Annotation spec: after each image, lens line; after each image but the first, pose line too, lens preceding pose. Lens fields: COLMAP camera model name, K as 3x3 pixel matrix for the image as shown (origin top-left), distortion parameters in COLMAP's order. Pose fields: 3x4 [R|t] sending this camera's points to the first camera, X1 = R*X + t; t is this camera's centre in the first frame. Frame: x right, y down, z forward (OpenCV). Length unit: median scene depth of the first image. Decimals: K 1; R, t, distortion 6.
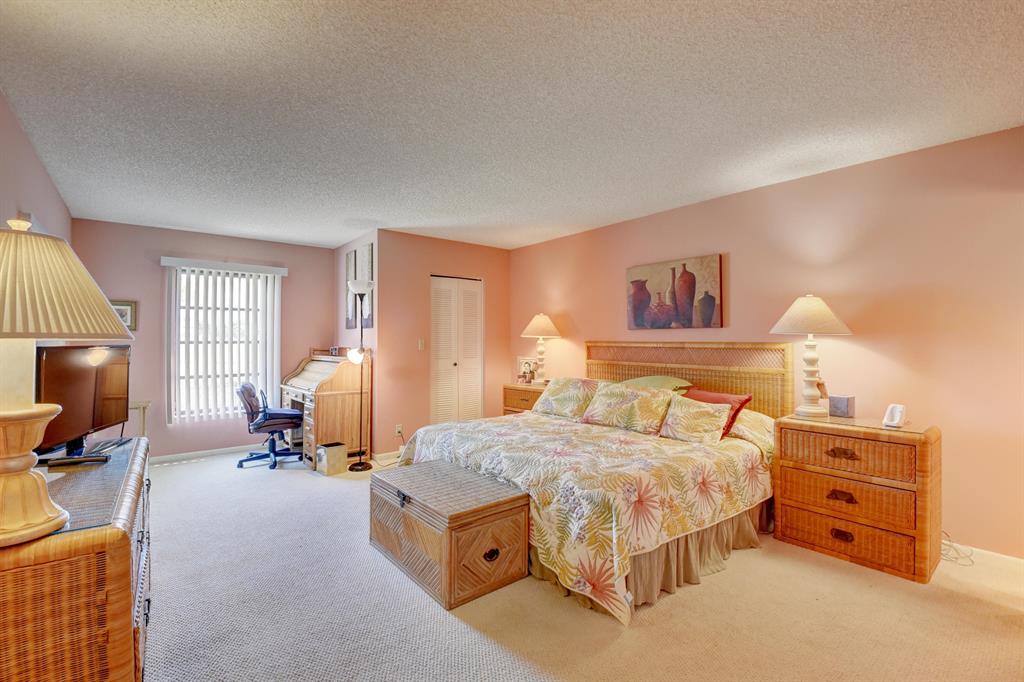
lens RADIAL K [[453.3, 0, 504.6], [0, 453.3, 340.7], [0, 0, 1]] dist [-0.011225, -0.007912]
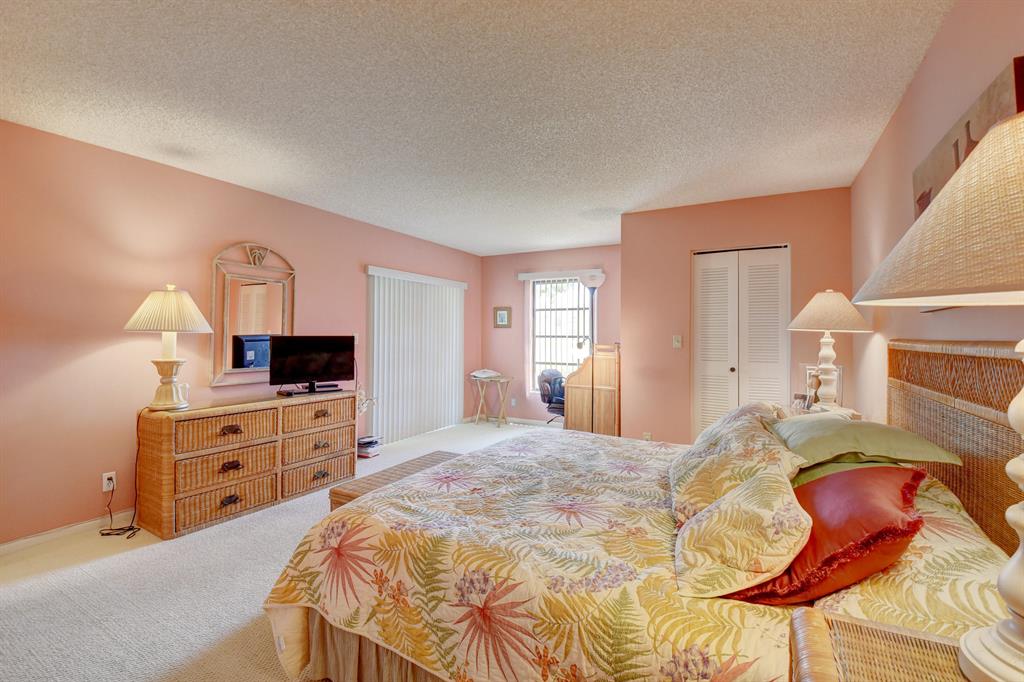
lens RADIAL K [[453.3, 0, 507.4], [0, 453.3, 335.4], [0, 0, 1]] dist [-0.011225, -0.007912]
pose [[0.378931, 0.001989, -0.925423, 0.485296], [-0.006922, 0.999976, -0.000685, 0.000531], [0.925399, 0.006665, 0.378936, 0.436099]]
